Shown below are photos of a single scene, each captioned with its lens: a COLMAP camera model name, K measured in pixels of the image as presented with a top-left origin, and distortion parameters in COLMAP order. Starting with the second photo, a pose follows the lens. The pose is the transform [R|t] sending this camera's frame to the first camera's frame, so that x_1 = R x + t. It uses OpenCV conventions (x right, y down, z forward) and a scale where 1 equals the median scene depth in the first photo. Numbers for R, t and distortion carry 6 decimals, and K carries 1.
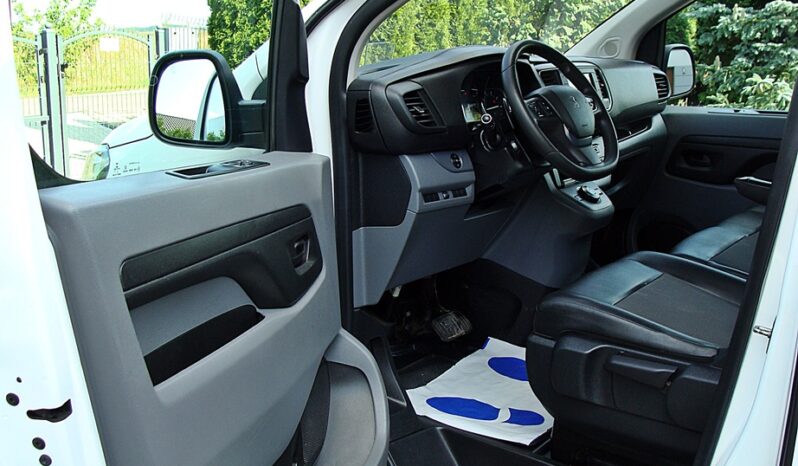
lens RADIAL K [[906.3, 0, 372.2], [0, 906.3, 233.0], [0, 0, 1]] dist [-0.185090, 0.202287]
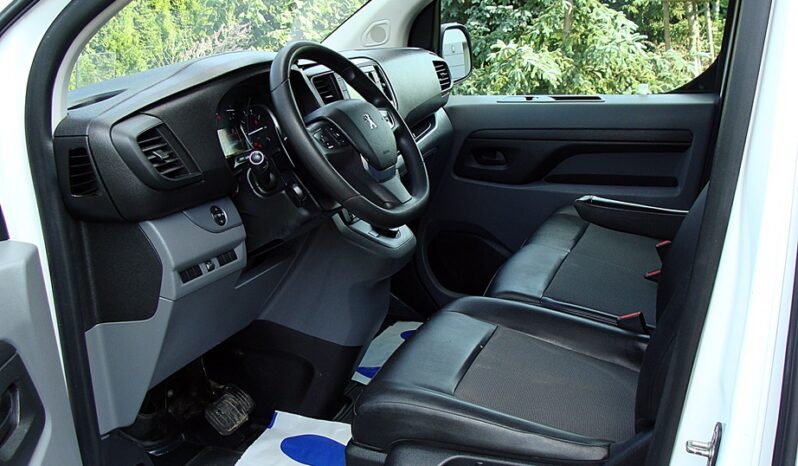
lens RADIAL K [[906.3, 0, 372.2], [0, 906.3, 233.0], [0, 0, 1]] dist [-0.185090, 0.202287]
pose [[0.953126, -0.110382, 0.281721, 0.004722], [0.101627, 0.993779, 0.045550, -0.082333], [-0.284996, -0.014785, 0.958415, 0.257539]]
